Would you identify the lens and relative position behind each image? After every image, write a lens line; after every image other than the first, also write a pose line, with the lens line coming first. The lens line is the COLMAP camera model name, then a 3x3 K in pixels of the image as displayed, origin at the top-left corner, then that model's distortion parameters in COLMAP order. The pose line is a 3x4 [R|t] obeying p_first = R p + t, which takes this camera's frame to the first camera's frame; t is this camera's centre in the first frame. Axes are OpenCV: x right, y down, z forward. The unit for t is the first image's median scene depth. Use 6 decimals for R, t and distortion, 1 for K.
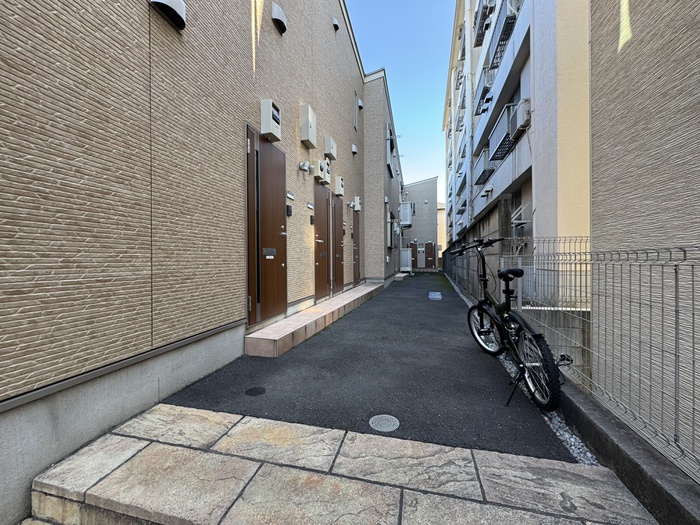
lens RADIAL K [[279.6, 0, 350.0], [0, 279.6, 262.5], [0, 0, 1]] dist [-0.001435, 0.000314]
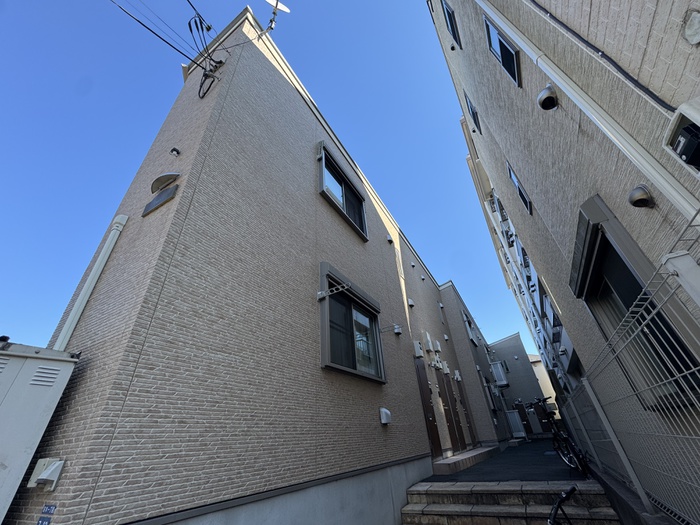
lens RADIAL K [[279.6, 0, 350.0], [0, 279.6, 262.5], [0, 0, 1]] dist [-0.001435, 0.000314]
pose [[0.957122, -0.202058, -0.207581, -0.056047], [0.058278, 0.836231, -0.545272, 0.028092], [0.283762, 0.509795, 0.812151, -0.366129]]
